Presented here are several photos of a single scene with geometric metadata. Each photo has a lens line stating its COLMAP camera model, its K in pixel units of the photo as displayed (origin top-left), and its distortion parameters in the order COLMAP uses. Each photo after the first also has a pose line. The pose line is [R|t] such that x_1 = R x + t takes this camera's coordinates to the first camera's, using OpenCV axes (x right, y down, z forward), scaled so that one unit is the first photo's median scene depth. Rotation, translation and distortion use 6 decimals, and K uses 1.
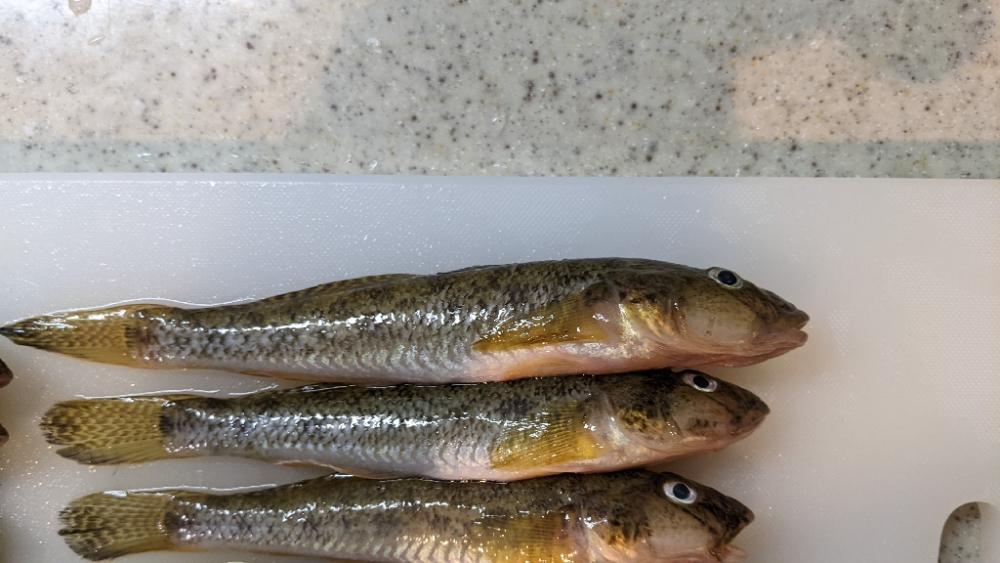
lens RADIAL K [[713.9, 0, 500.0], [0, 713.9, 281.5], [0, 0, 1]] dist [0.076616, -0.125097]
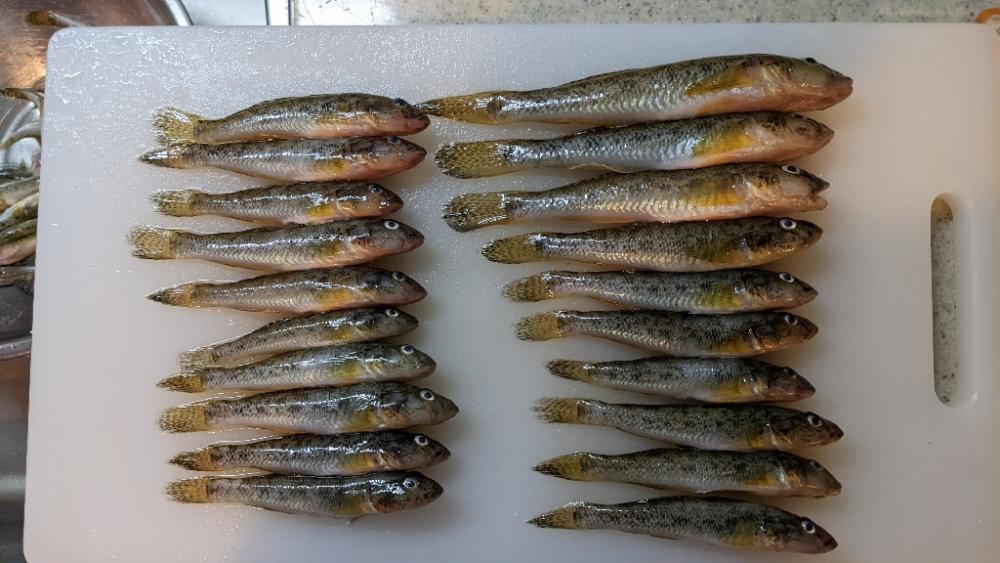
lens RADIAL K [[713.9, 0, 500.0], [0, 713.9, 281.5], [0, 0, 1]] dist [0.076616, -0.125097]
pose [[0.999904, -0.000863, 0.013828, -0.550553], [0.002687, 0.991186, -0.132453, 0.834697], [-0.013592, 0.132478, 0.991093, -0.851061]]
